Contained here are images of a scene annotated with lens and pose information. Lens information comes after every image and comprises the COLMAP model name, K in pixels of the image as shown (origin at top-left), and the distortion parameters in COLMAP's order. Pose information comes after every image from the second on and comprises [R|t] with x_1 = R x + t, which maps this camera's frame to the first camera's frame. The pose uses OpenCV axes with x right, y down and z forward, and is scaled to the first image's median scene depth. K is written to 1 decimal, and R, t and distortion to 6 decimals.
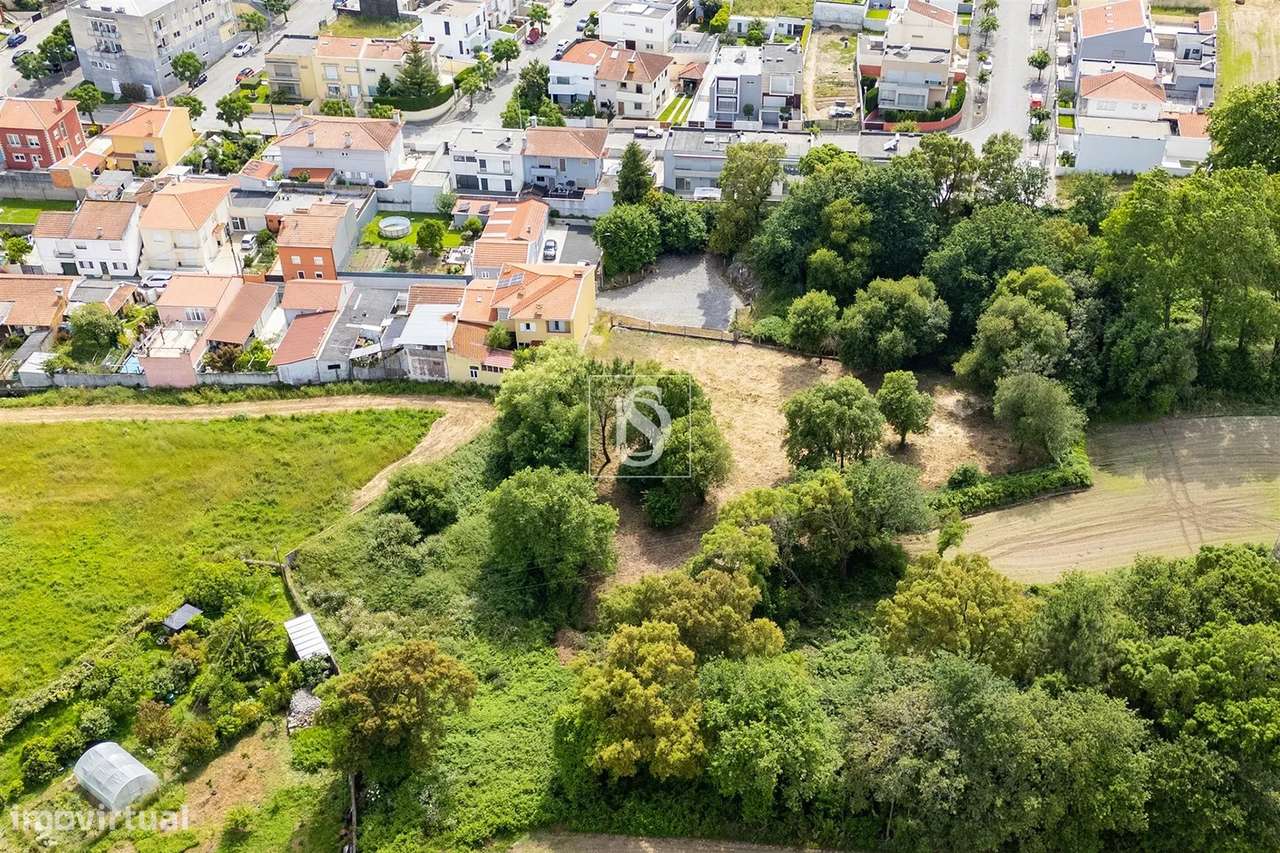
lens RADIAL K [[1358.4, 0, 704.6], [0, 1358.4, 487.4], [0, 0, 1]] dist [0.113777, -0.189405]
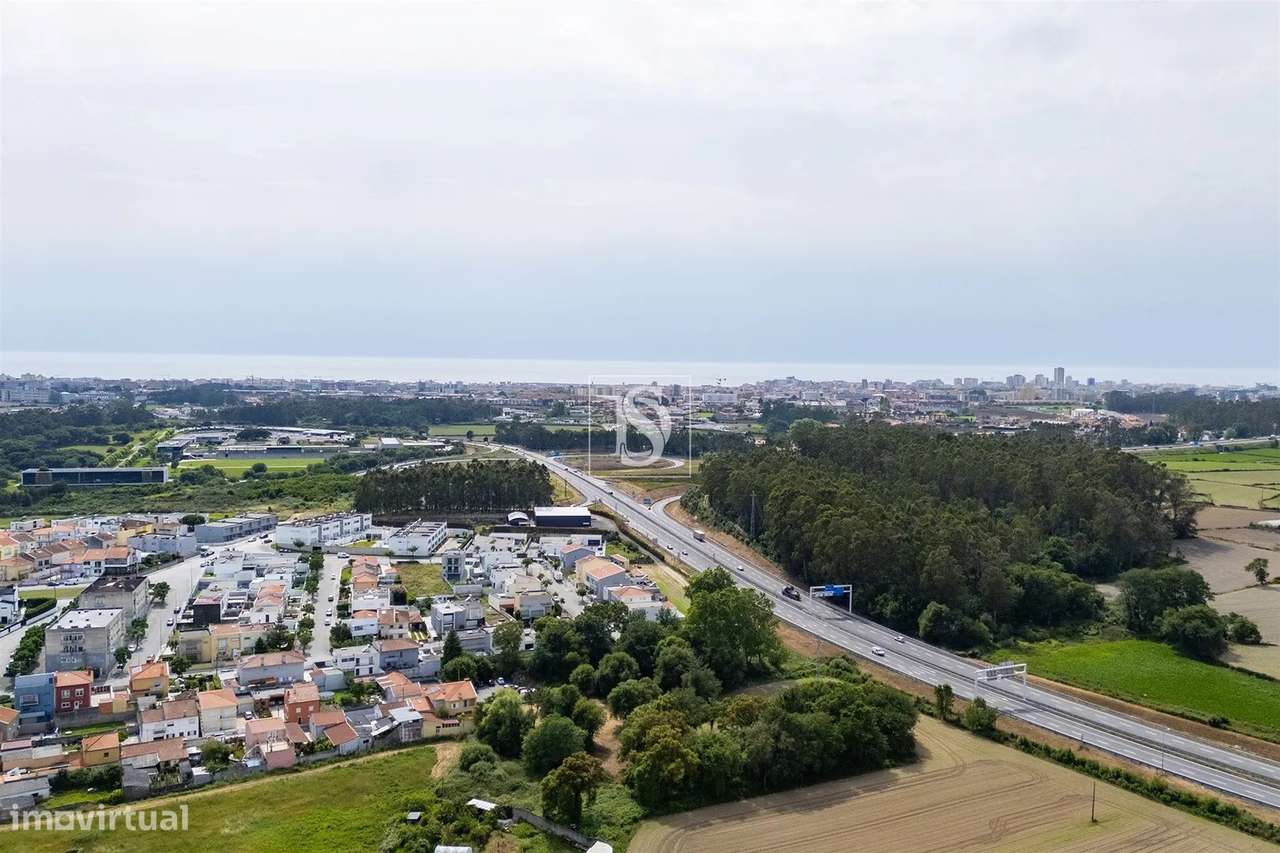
lens RADIAL K [[1092.3, 0, 643.3], [0, 1092.3, 426.3], [0, 0, 1]] dist [0.091262, -0.091503]
pose [[0.856329, -0.029417, 0.515592, -0.649865], [0.305665, 0.833588, -0.460109, 0.334555], [-0.416256, 0.551603, 0.722817, -0.457394]]
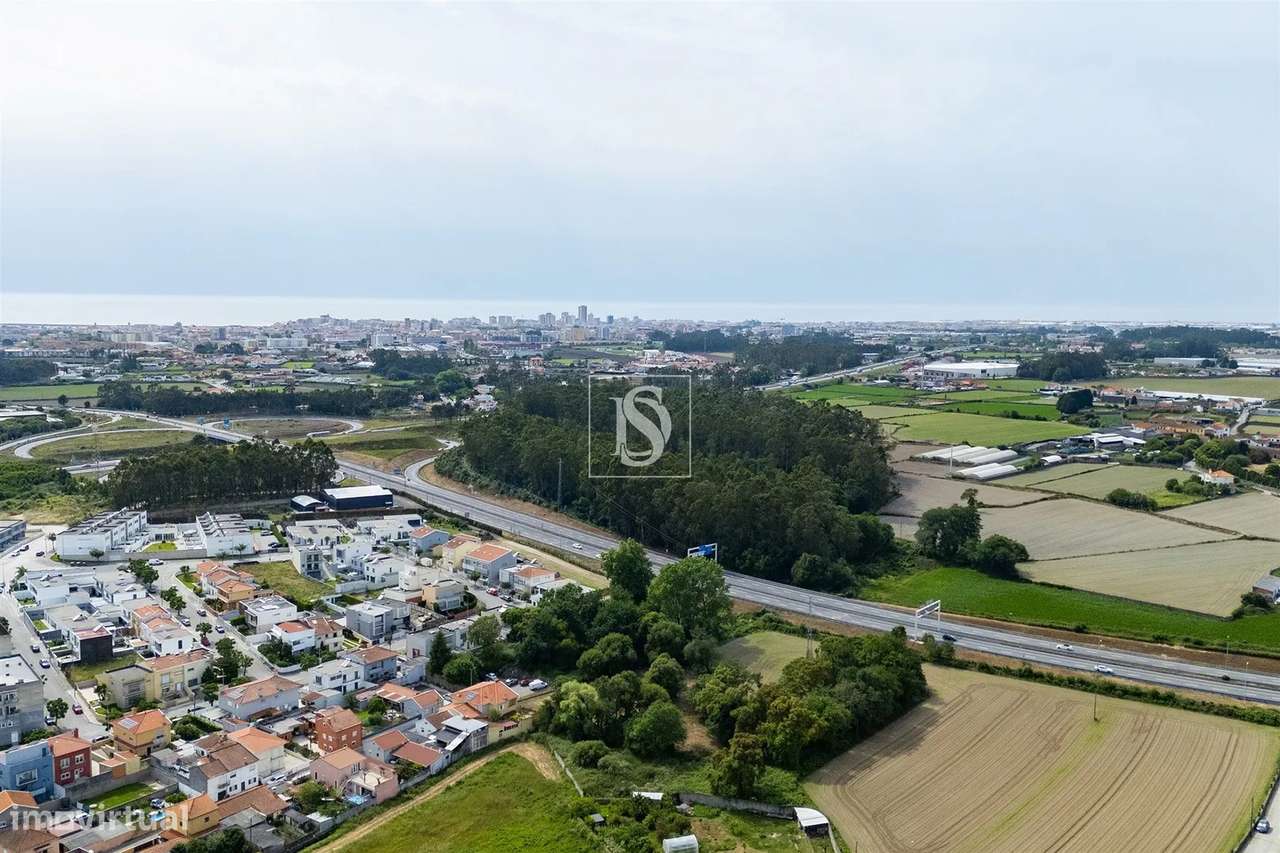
lens RADIAL K [[1114.9, 0, 640.0], [0, 1114.9, 426.5], [0, 0, 1]] dist [0.087242, -0.092240]
pose [[0.566718, -0.095293, 0.818382, -1.198260], [0.490026, 0.837495, -0.241817, 0.029723], [-0.662348, 0.538071, 0.521320, -0.183910]]
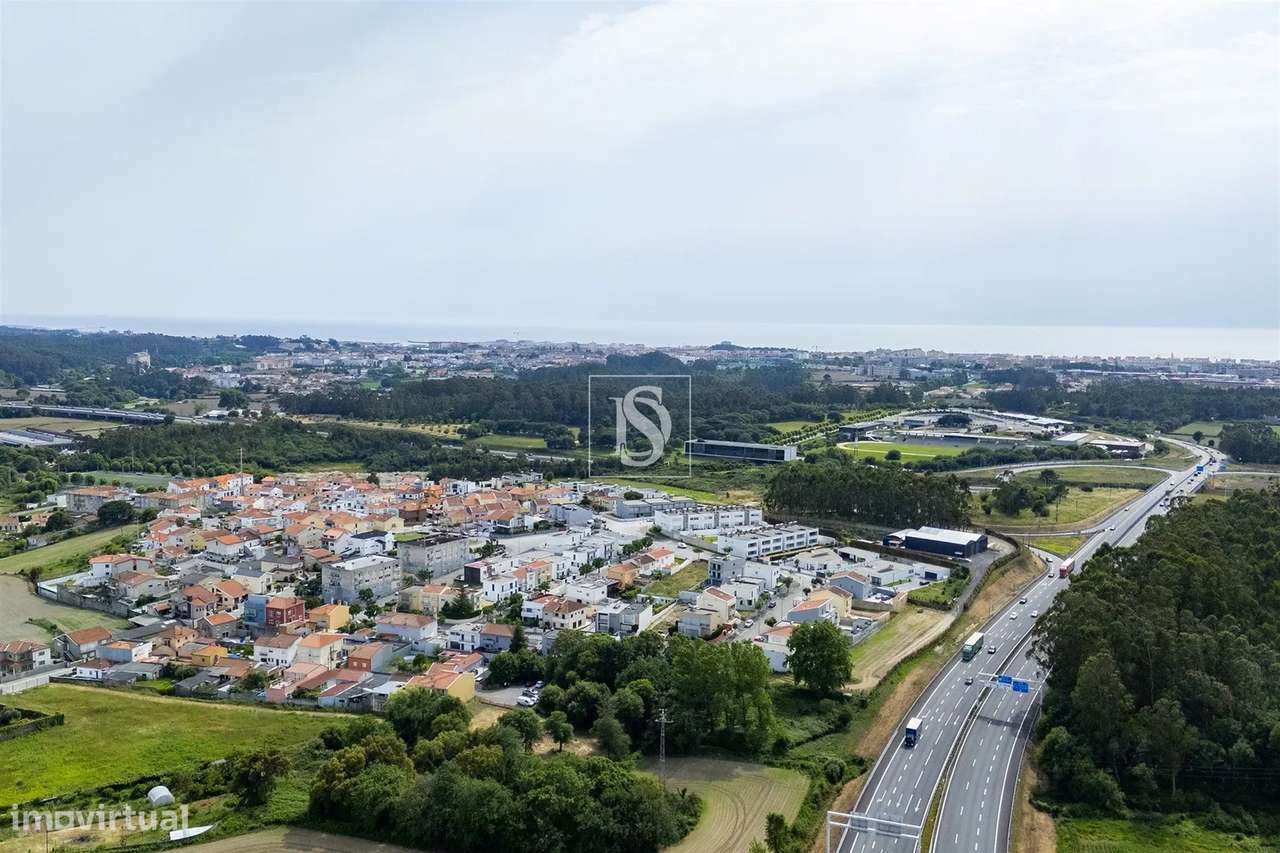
lens RADIAL K [[1114.9, 0, 640.0], [0, 1114.9, 426.5], [0, 0, 1]] dist [0.087242, -0.092240]
pose [[0.961083, 0.028748, -0.274761, 0.607475], [-0.168845, 0.848320, -0.501842, 0.329265], [0.218658, 0.528703, 0.820159, -0.549067]]
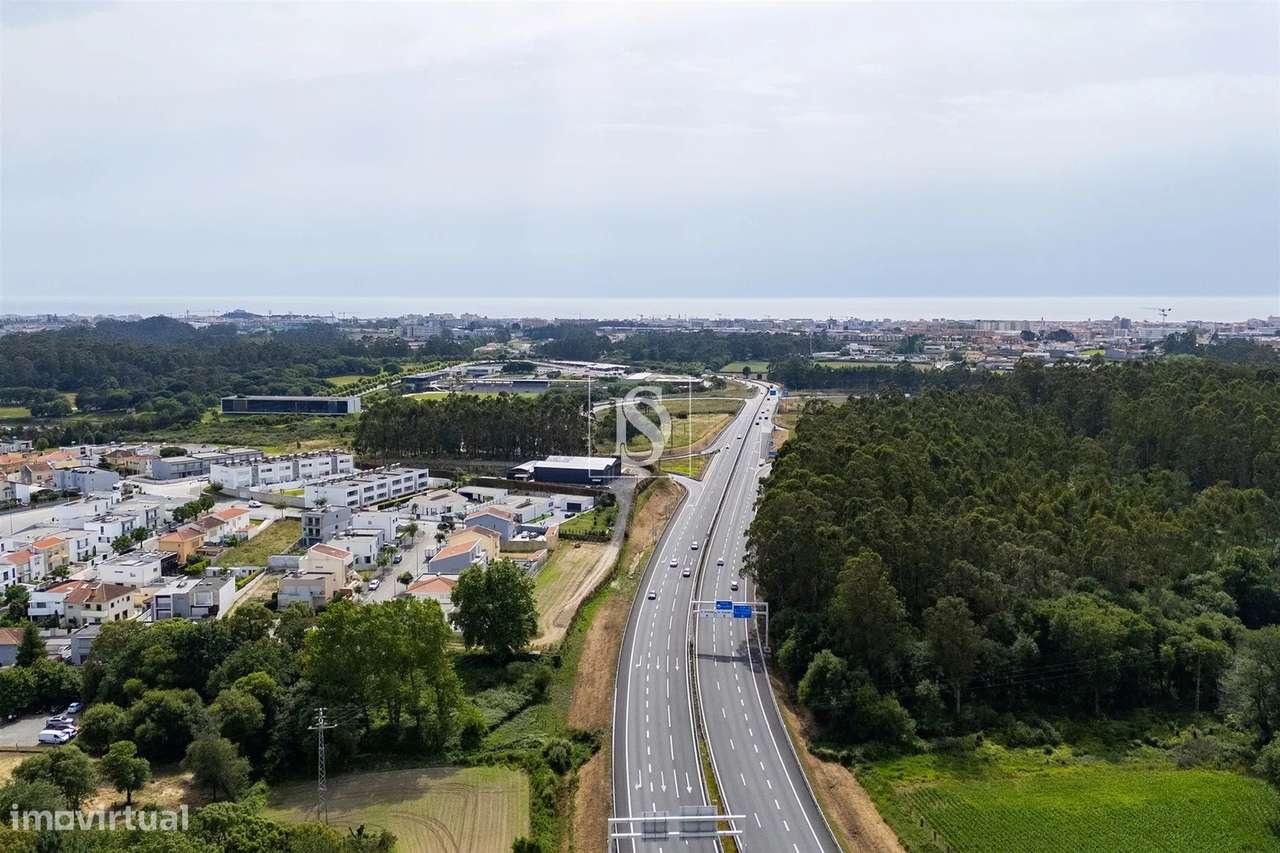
lens RADIAL K [[1139.5, 0, 634.8], [0, 1139.5, 398.7], [0, 0, 1]] dist [0.107760, -0.142711]
pose [[0.991591, -0.020818, 0.127726, 0.418095], [0.084846, 0.849828, -0.520186, 0.221989], [-0.097716, 0.526649, 0.844448, -0.176690]]
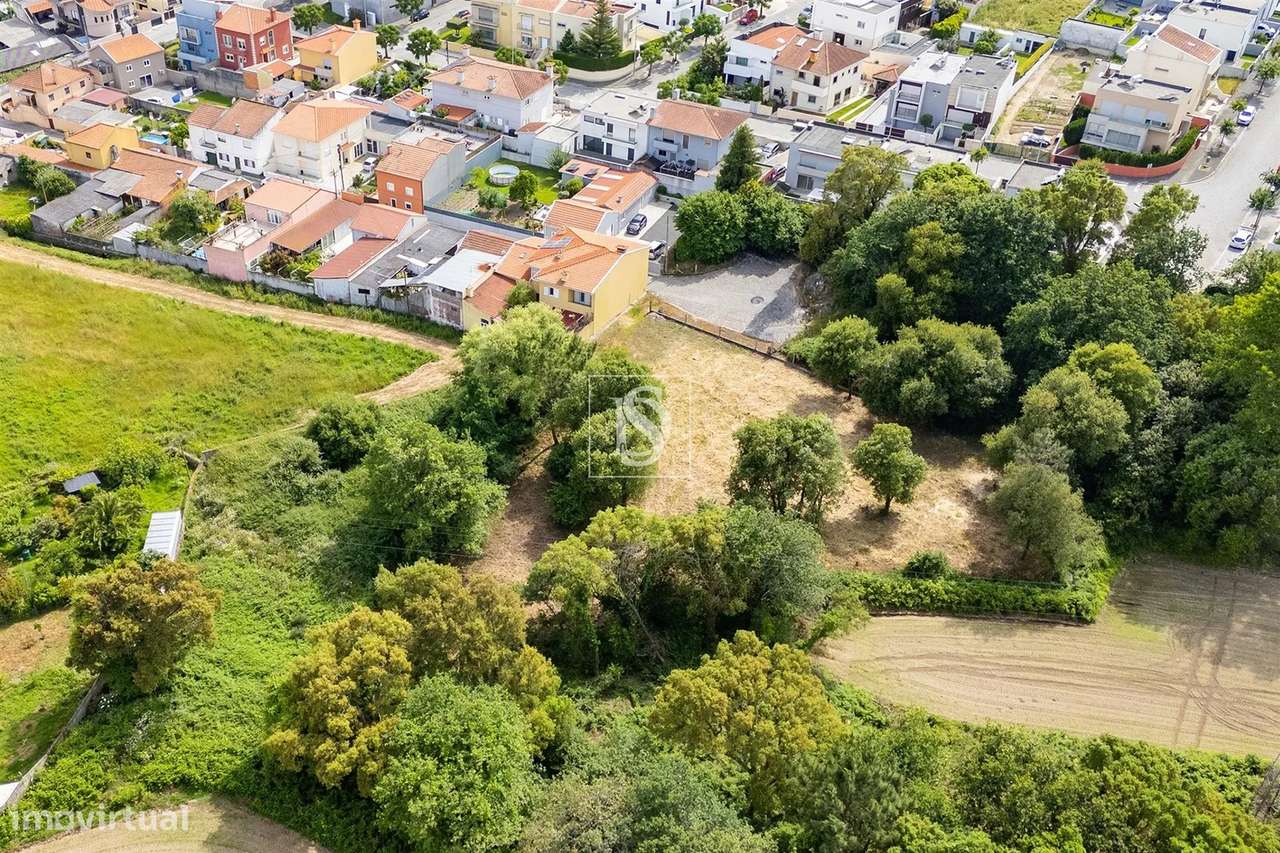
lens RADIAL K [[1294.0, 0, 535.9], [0, 1294.0, 465.8], [0, 0, 1]] dist [0.094976, -0.125601]
pose [[0.904984, 0.250337, -0.343999, 0.184921], [-0.252705, 0.966768, 0.038730, -0.029600], [0.342263, 0.051880, 0.938171, 0.139848]]
